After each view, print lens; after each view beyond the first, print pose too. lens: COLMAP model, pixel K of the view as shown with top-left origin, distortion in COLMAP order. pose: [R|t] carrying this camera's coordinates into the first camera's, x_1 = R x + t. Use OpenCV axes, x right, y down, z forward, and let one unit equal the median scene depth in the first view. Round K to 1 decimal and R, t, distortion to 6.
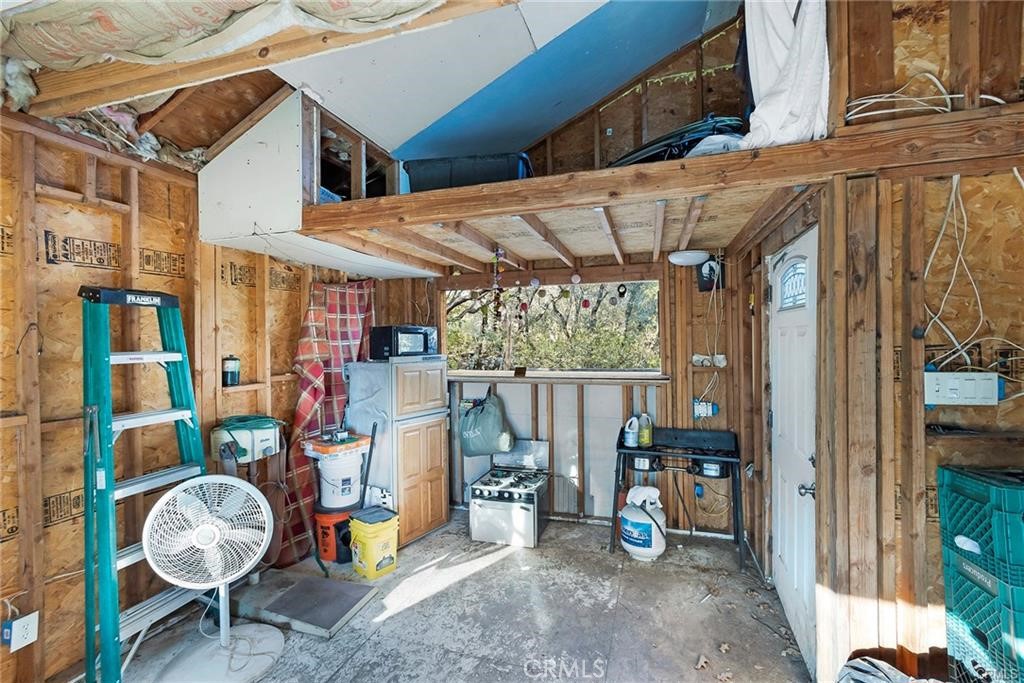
lens RADIAL K [[438.9, 0, 517.9], [0, 438.9, 338.7], [0, 0, 1]] dist [-0.005368, 0.001238]
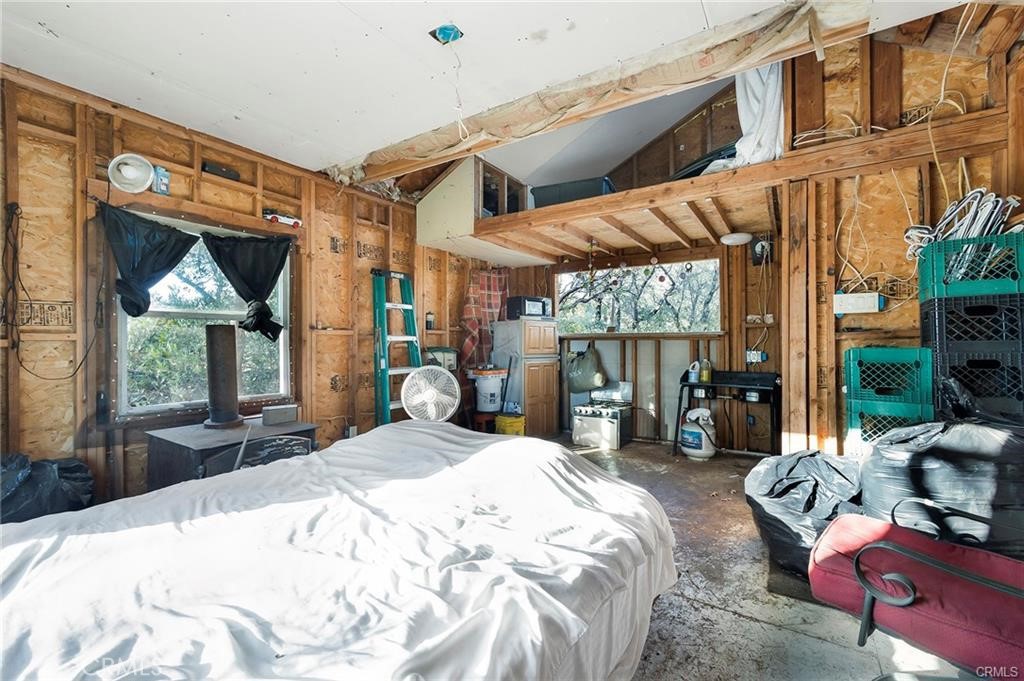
lens RADIAL K [[438.9, 0, 510.9], [0, 438.9, 341.4], [0, 0, 1]] dist [-0.005368, 0.001238]
pose [[0.959864, 0.009357, -0.280311, 0.124338], [-0.009109, 0.999956, 0.002187, 0.154225], [0.280320, 0.000454, 0.959907, -0.561789]]
